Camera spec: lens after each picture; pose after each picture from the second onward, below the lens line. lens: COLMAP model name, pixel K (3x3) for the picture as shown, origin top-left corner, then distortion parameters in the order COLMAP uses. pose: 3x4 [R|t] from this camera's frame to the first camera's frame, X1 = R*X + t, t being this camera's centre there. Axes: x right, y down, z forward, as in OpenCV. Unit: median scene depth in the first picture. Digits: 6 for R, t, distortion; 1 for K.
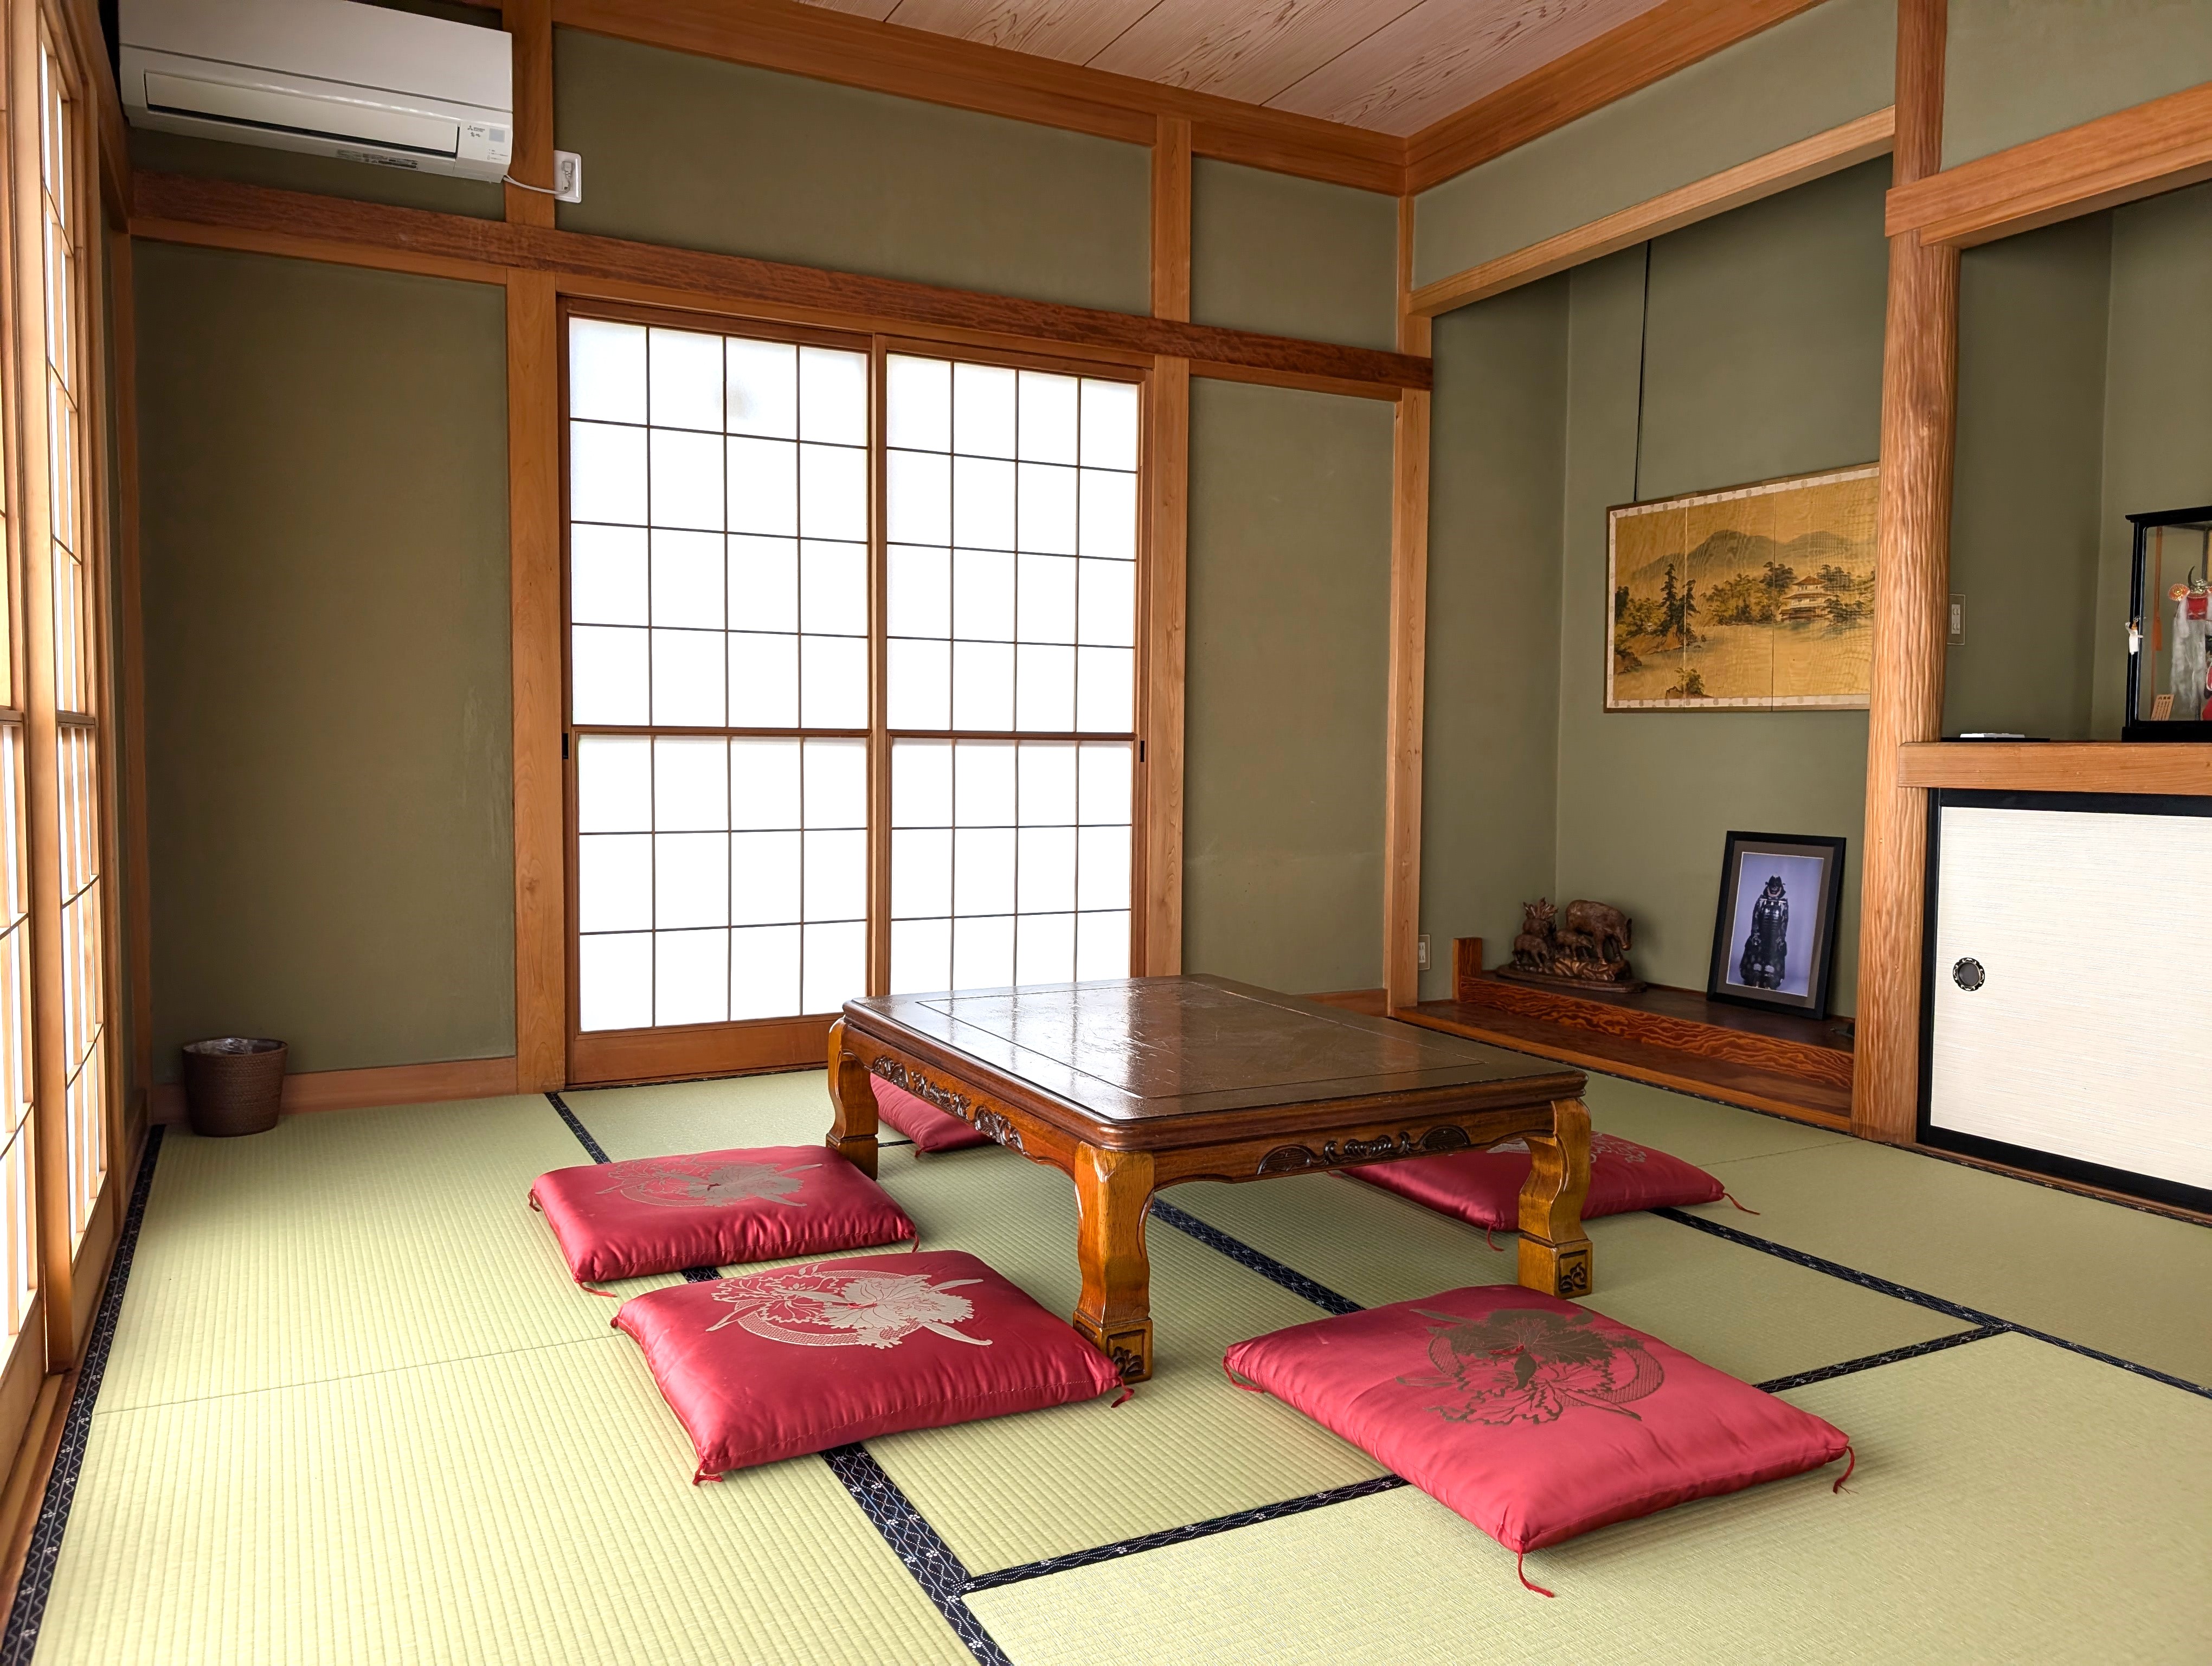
lens RADIAL K [[1606.4, 0, 1068.5], [0, 1606.4, 836.9], [0, 0, 1]] dist [-0.001083, -0.017140]
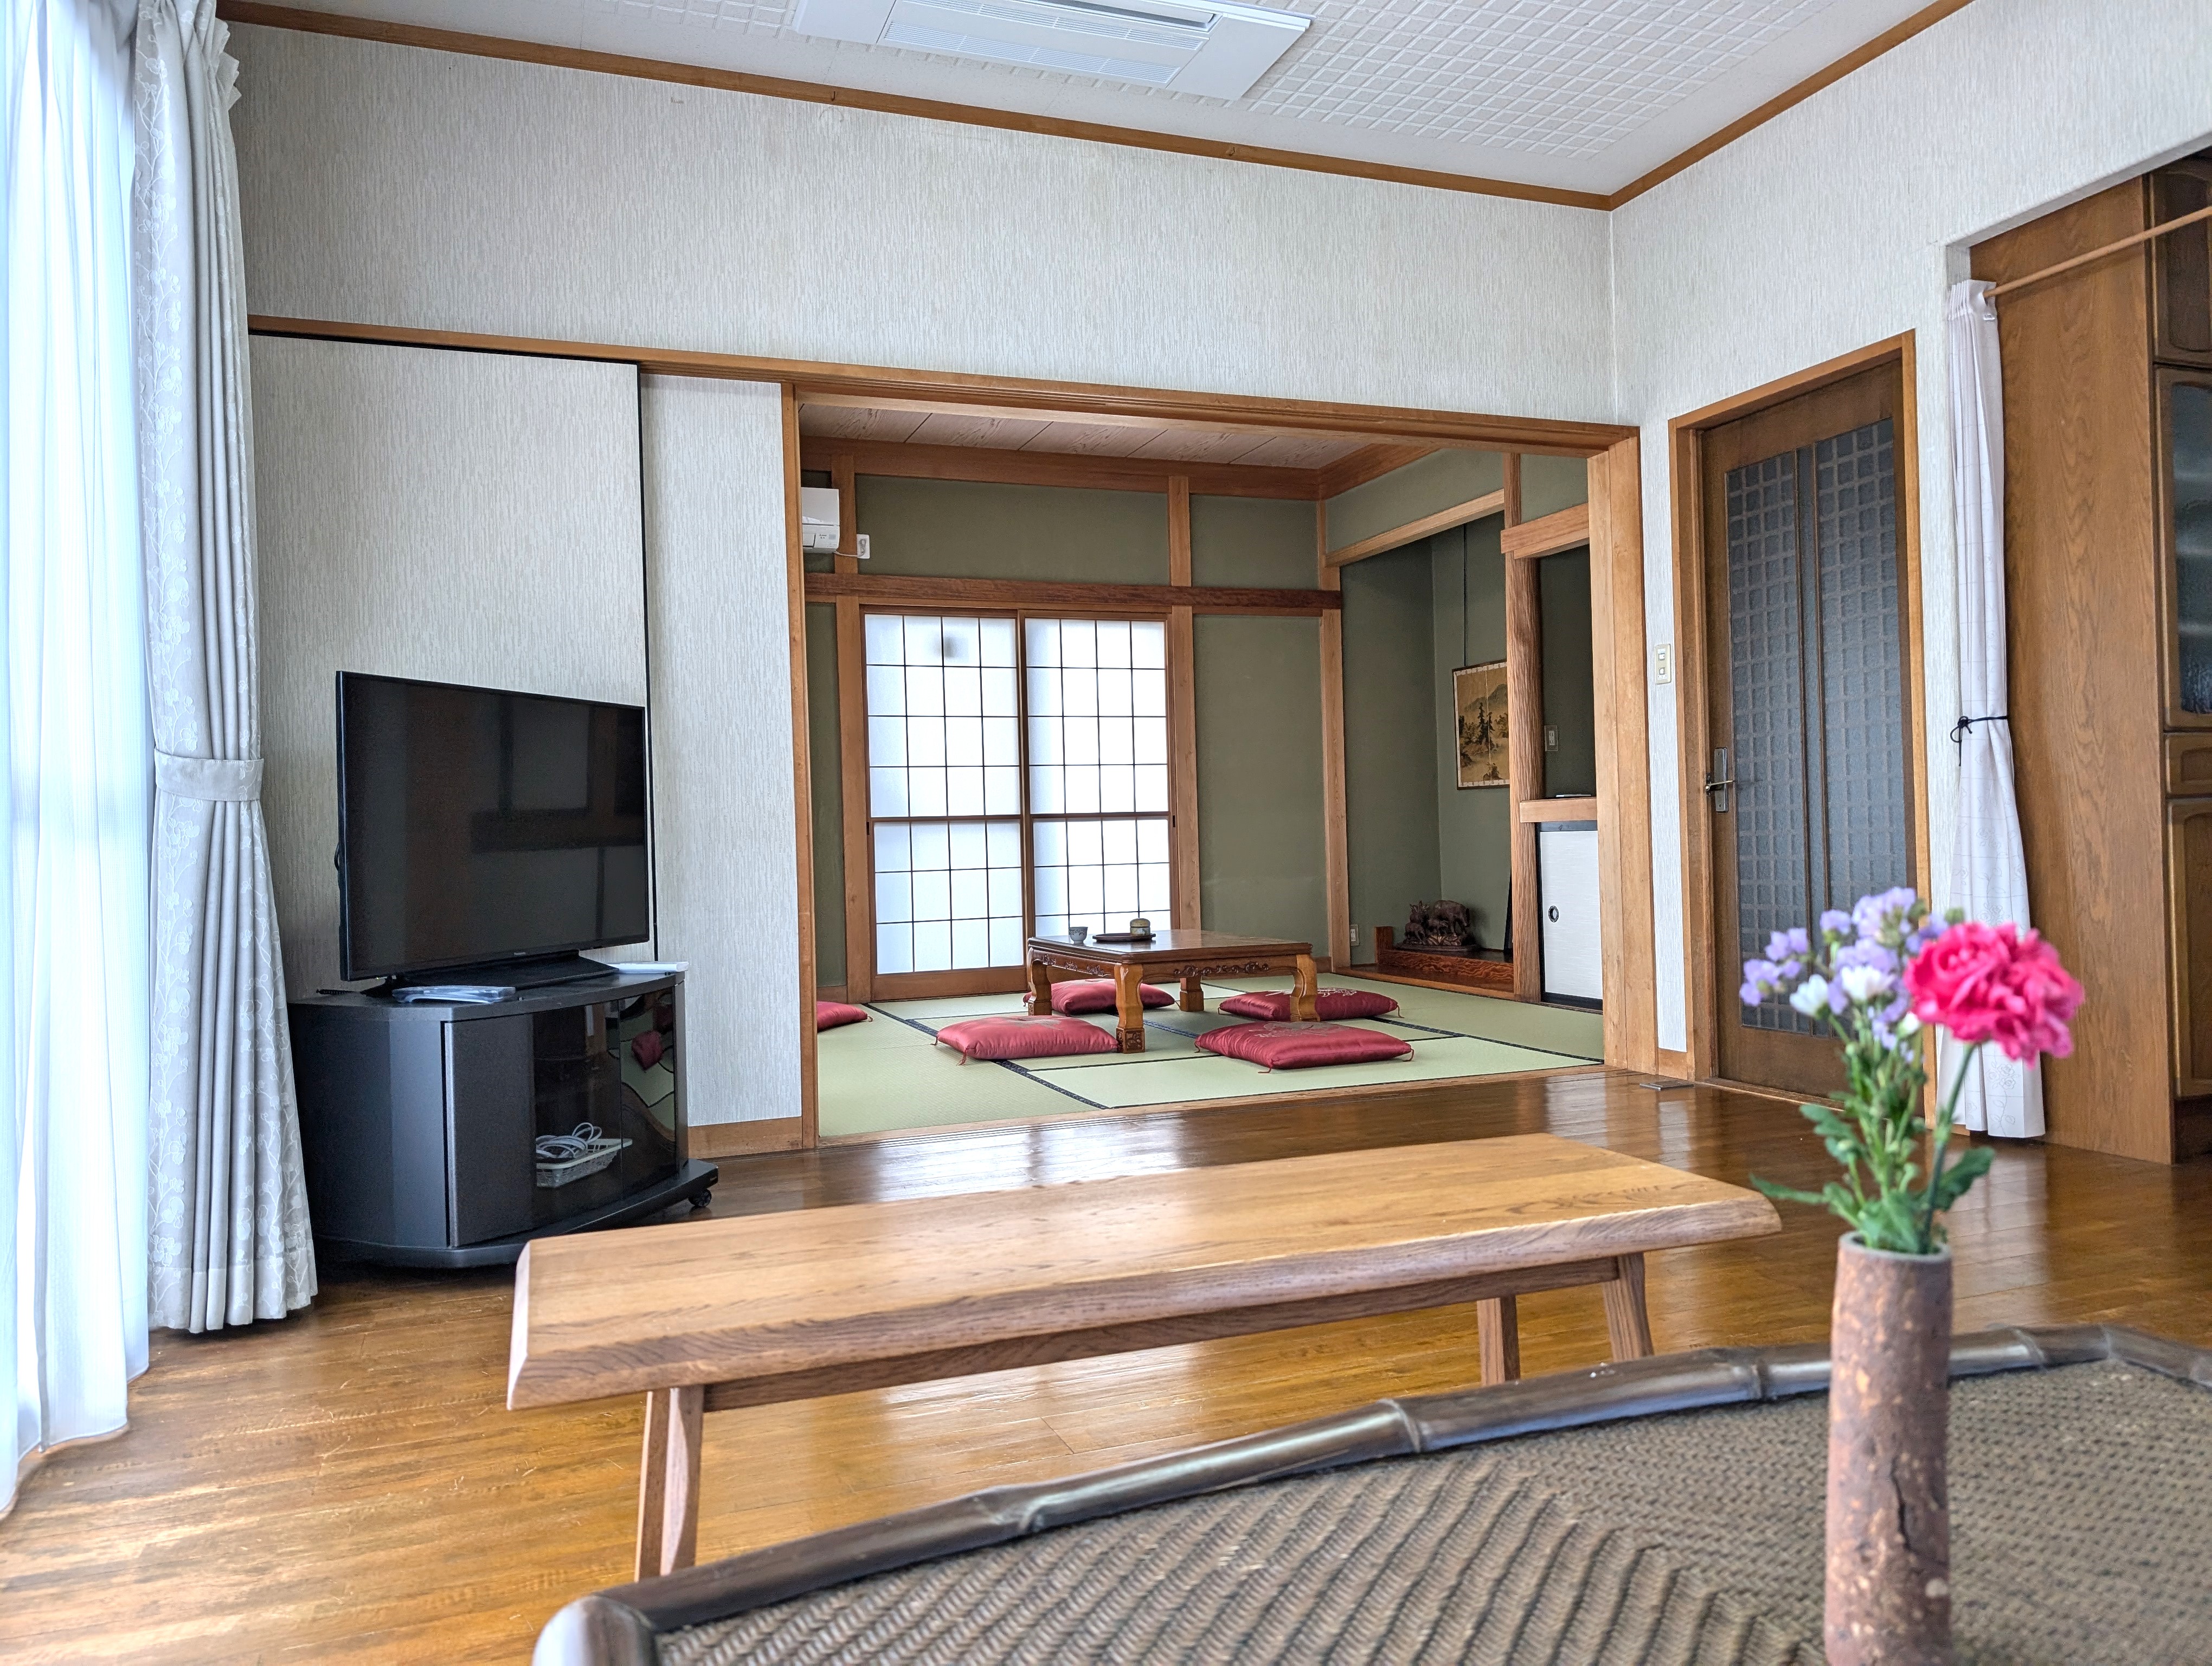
lens RADIAL K [[1606.4, 0, 1117.6], [0, 1606.4, 827.2], [0, 0, 1]] dist [-0.001083, -0.017140]
pose [[0.994194, -0.037137, -0.100993, 0.171655], [0.030643, 0.997408, -0.065106, 0.071099], [0.103149, 0.061633, 0.992755, -0.830439]]
